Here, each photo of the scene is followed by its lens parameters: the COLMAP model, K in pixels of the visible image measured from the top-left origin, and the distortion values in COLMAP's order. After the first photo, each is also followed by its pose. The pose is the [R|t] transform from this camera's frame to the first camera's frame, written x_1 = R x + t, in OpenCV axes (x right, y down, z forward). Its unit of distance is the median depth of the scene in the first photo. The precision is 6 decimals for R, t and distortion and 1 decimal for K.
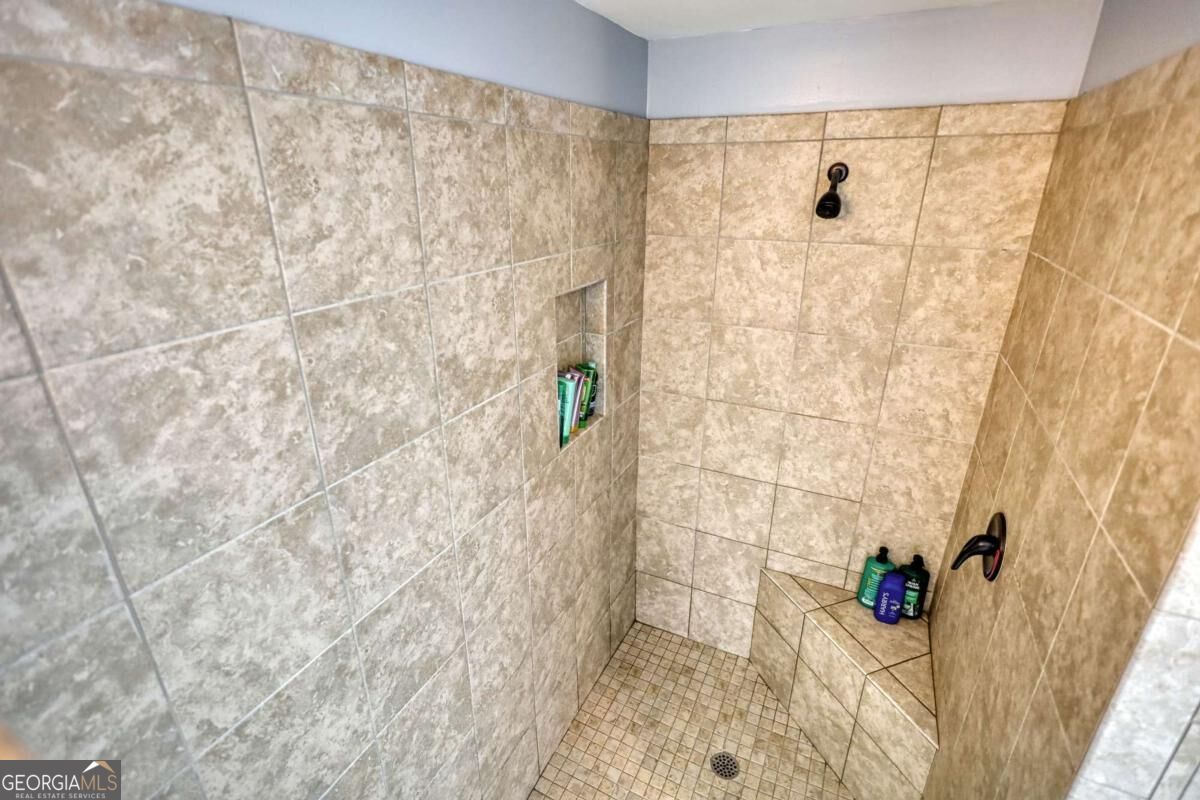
lens RADIAL K [[557.9, 0, 598.5], [0, 557.9, 405.0], [0, 0, 1]] dist [0.000050, 0.000001]
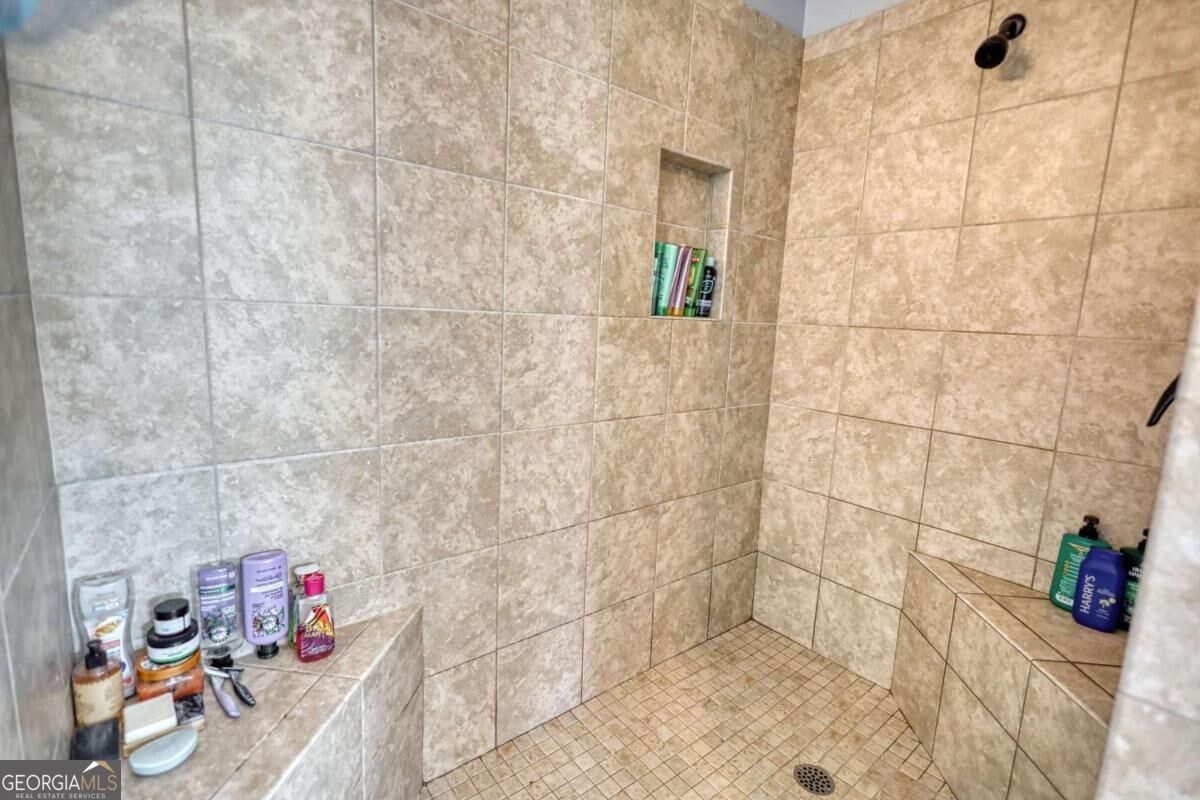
lens RADIAL K [[555.5, 0, 606.8], [0, 555.5, 406.1], [0, 0, 1]] dist [0.001534, 0.000438]
pose [[0.910542, 0.102582, -0.400488, 0.234202], [-0.192345, 0.962610, -0.190748, 0.387441], [0.365947, 0.250716, 0.896228, 0.129209]]
